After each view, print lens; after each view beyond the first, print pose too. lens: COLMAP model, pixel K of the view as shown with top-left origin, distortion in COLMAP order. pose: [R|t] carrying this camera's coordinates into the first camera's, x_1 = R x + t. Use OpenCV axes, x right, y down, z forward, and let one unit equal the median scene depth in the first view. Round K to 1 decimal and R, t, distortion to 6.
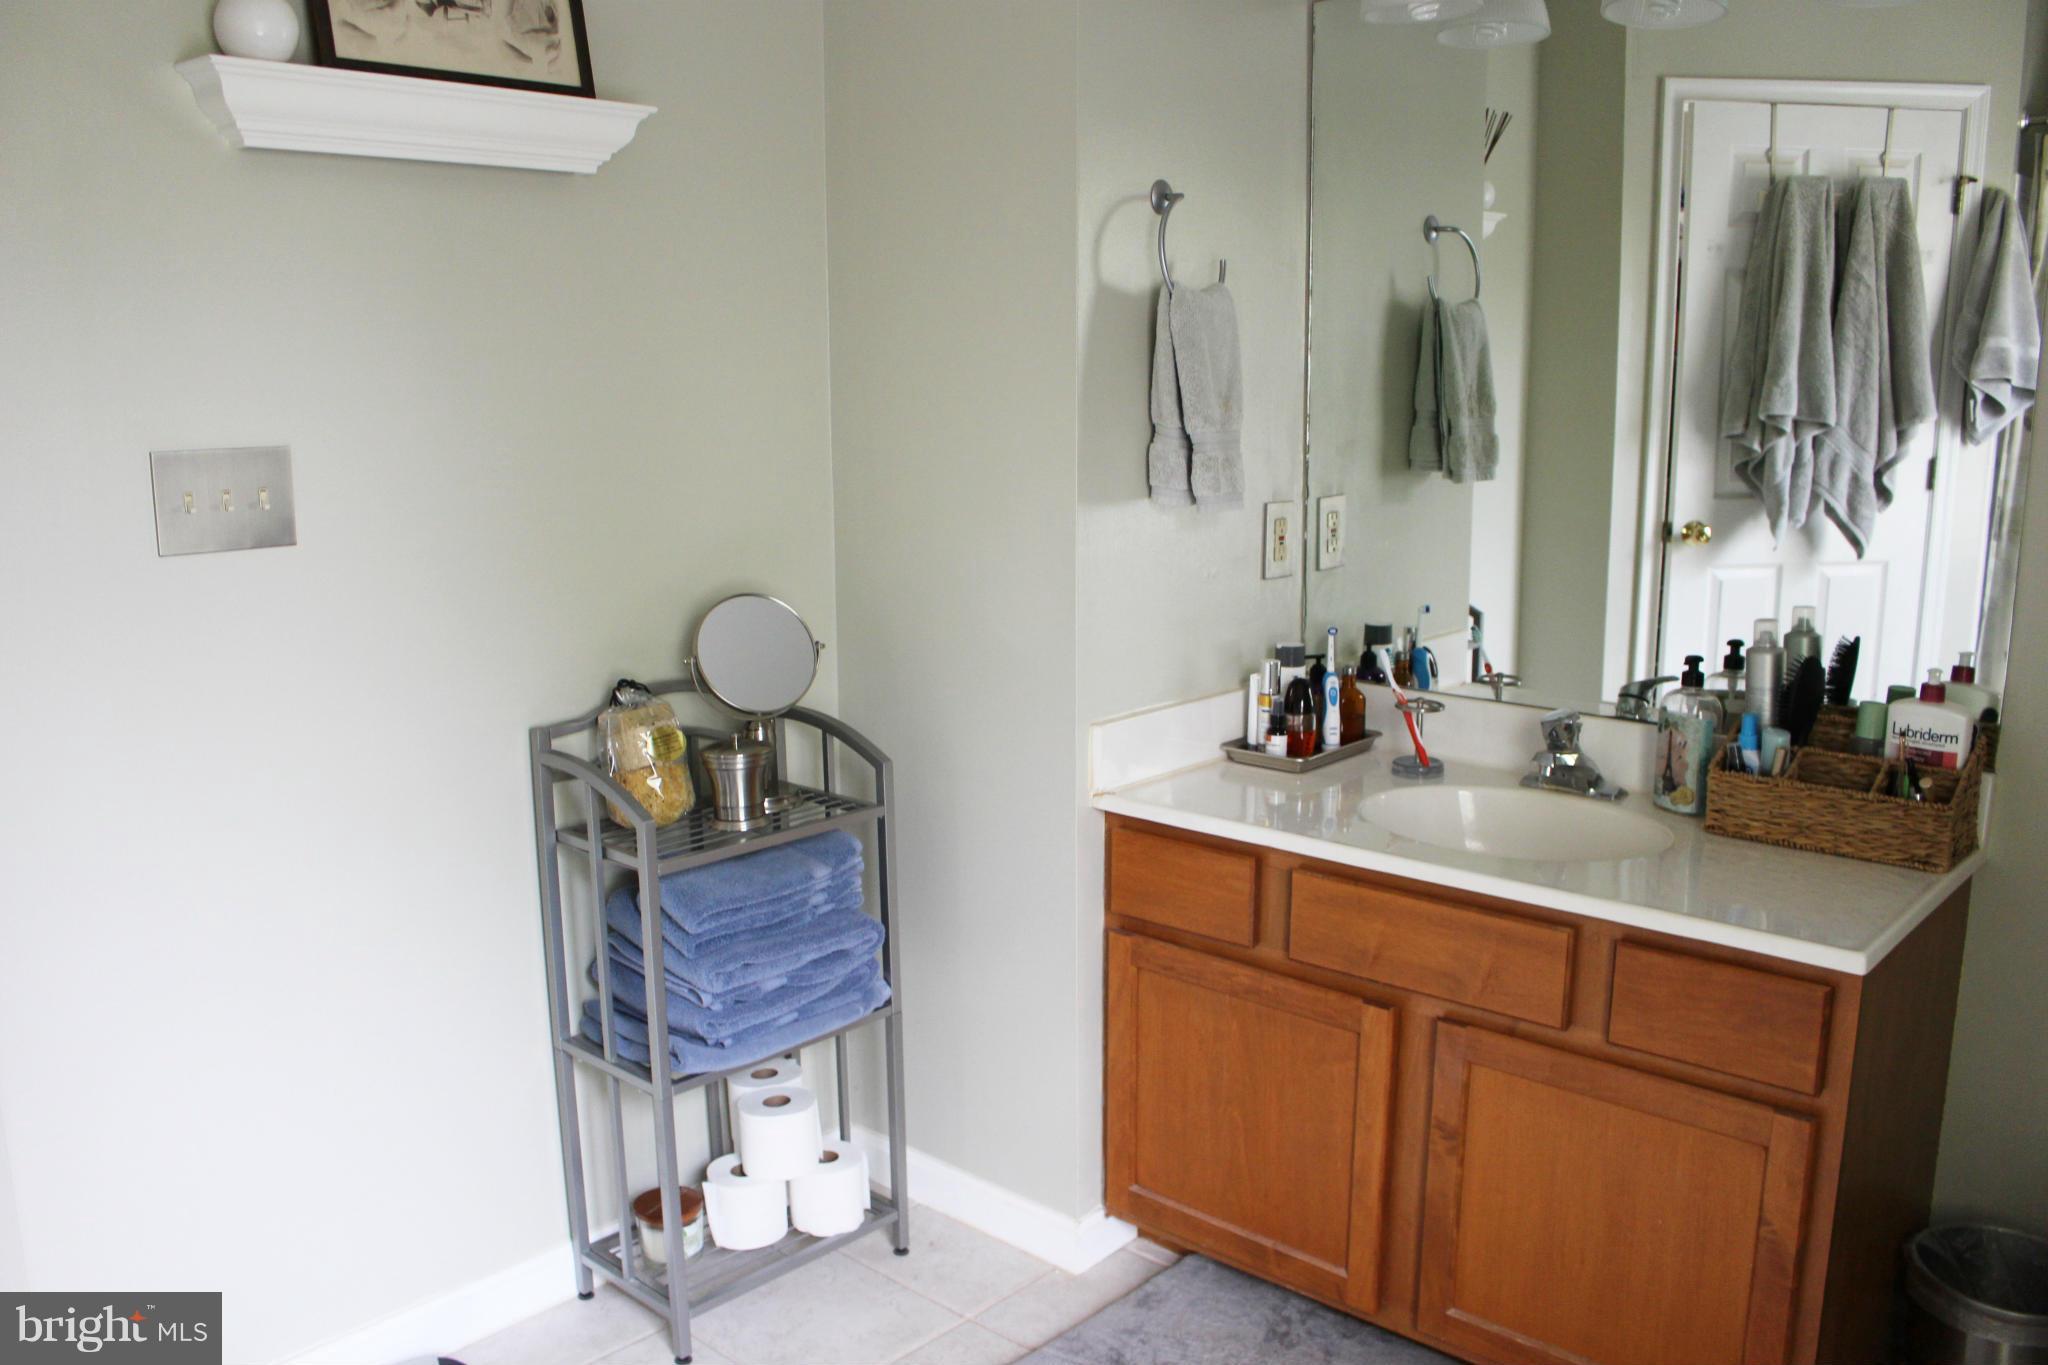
lens RADIAL K [[1712.6, 0, 1024.8], [0, 1712.6, 686.2], [0, 0, 1]] dist [-0.148774, 0.121079]
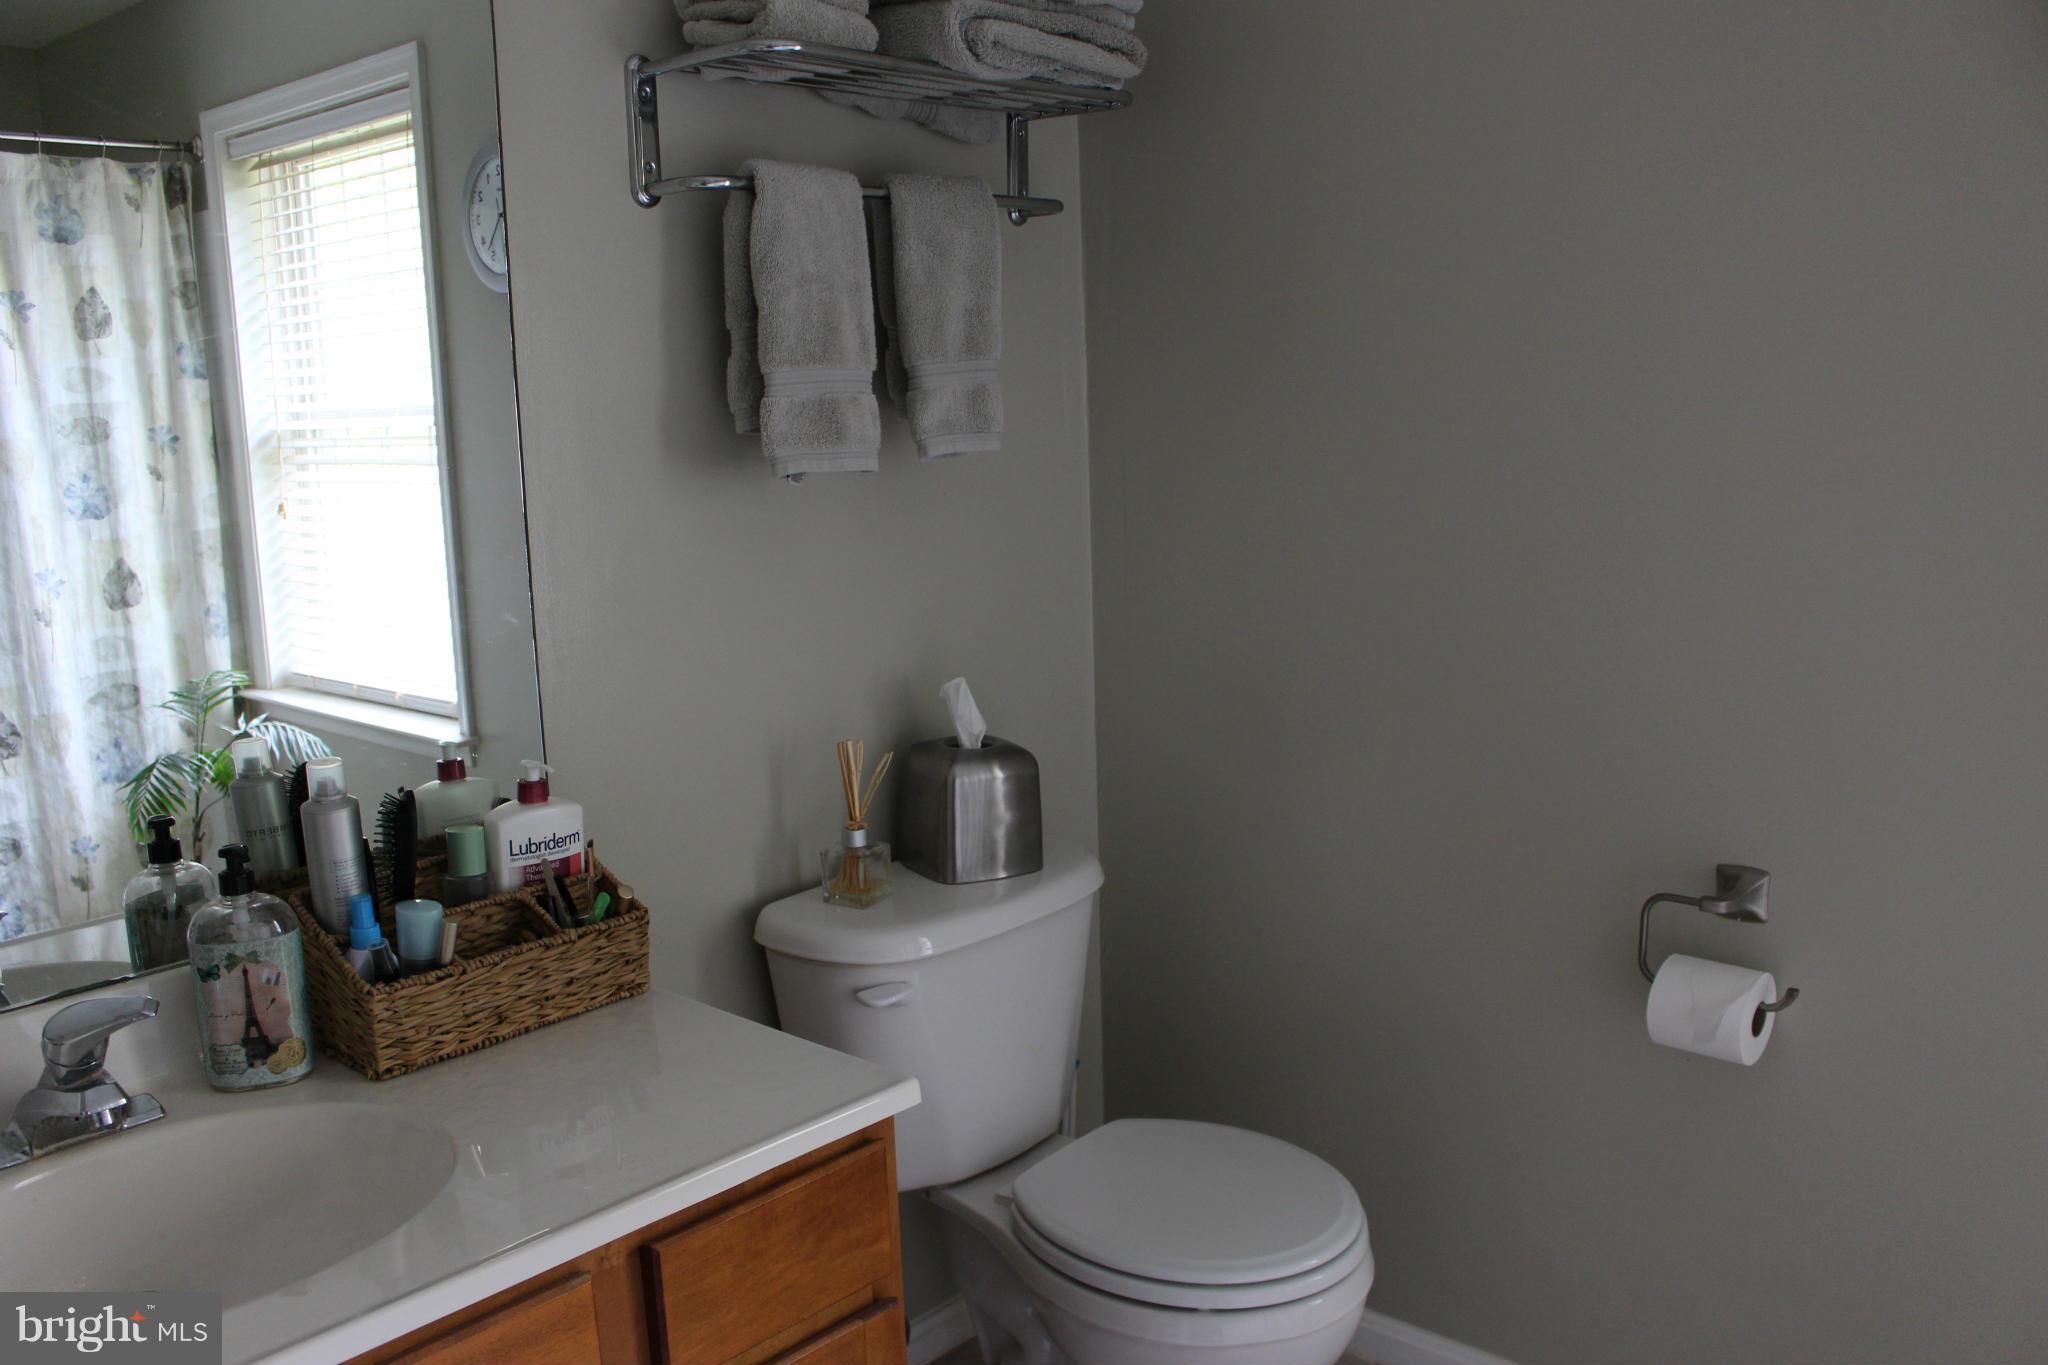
lens RADIAL K [[1712.6, 0, 1025.3], [0, 1712.6, 686.5], [0, 0, 1]] dist [-0.148774, 0.121079]
pose [[-0.006914, -0.171635, 0.985136, -0.235600], [0.219735, 0.960820, 0.168941, -0.126148], [-0.975535, 0.217637, 0.031071, 0.719344]]
